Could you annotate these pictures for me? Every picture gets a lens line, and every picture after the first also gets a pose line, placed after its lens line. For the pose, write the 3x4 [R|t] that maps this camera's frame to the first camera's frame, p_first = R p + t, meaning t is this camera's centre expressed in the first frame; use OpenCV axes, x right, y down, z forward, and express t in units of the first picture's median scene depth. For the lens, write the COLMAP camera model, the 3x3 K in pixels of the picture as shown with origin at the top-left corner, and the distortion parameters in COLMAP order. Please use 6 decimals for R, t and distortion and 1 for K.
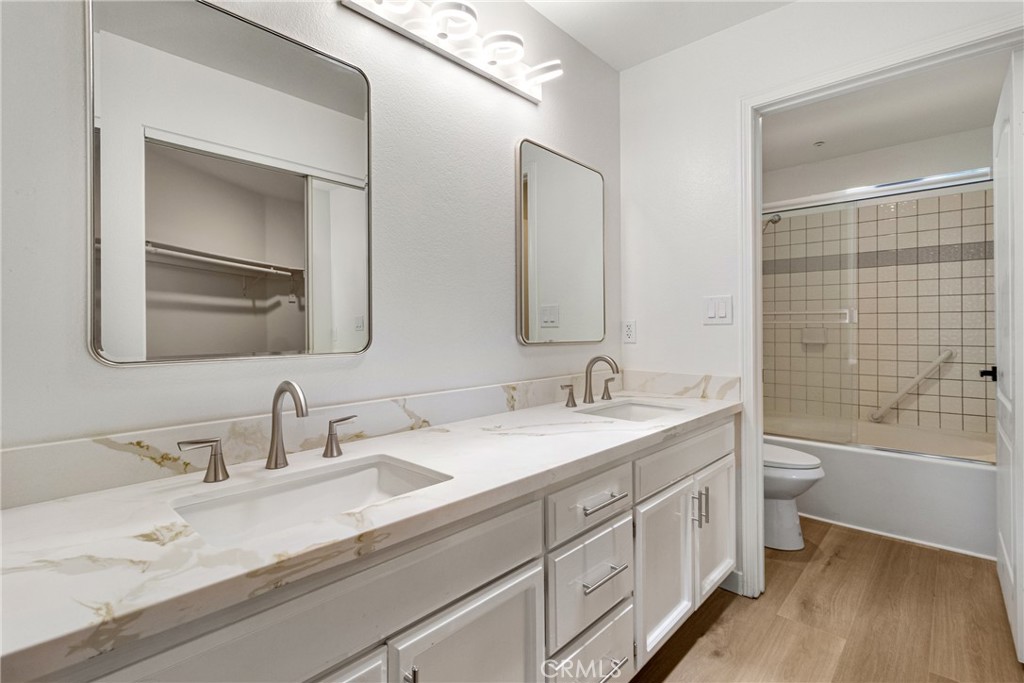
lens RADIAL K [[485.1, 0, 514.8], [0, 485.1, 331.8], [0, 0, 1]] dist [-0.001760, -0.000567]
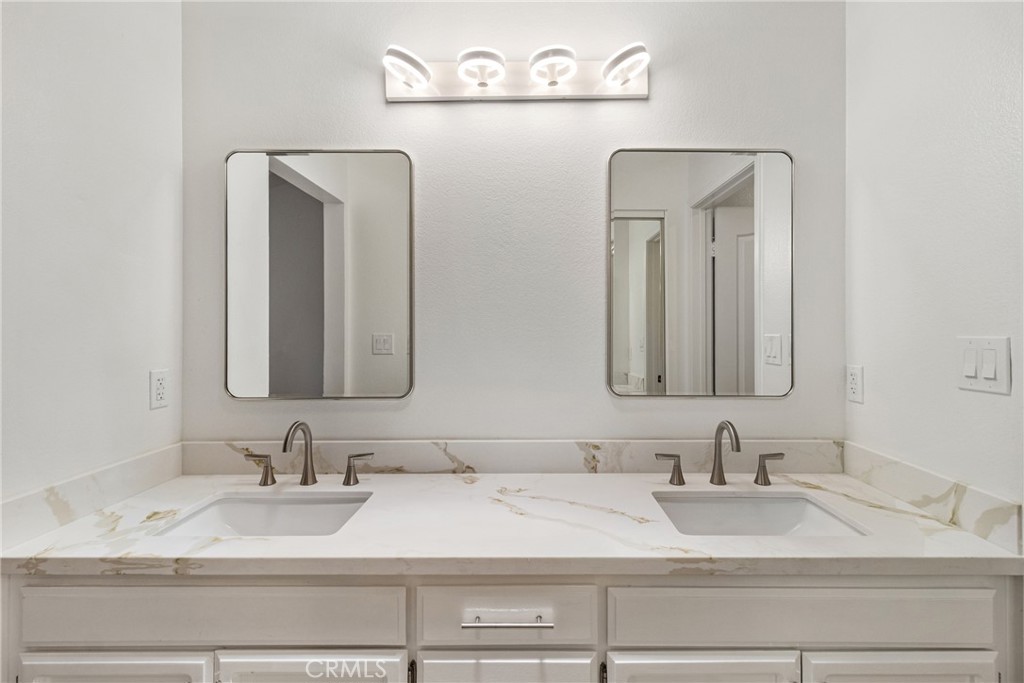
lens RADIAL K [[481.1, 0, 533.6], [0, 481.1, 330.9], [0, 0, 1]] dist [0.001708, 0.000371]
pose [[0.676791, 0.008456, -0.736127, 0.634605], [-0.007202, 0.999962, 0.004865, -0.107037], [0.736140, 0.002009, 0.676826, 0.394644]]
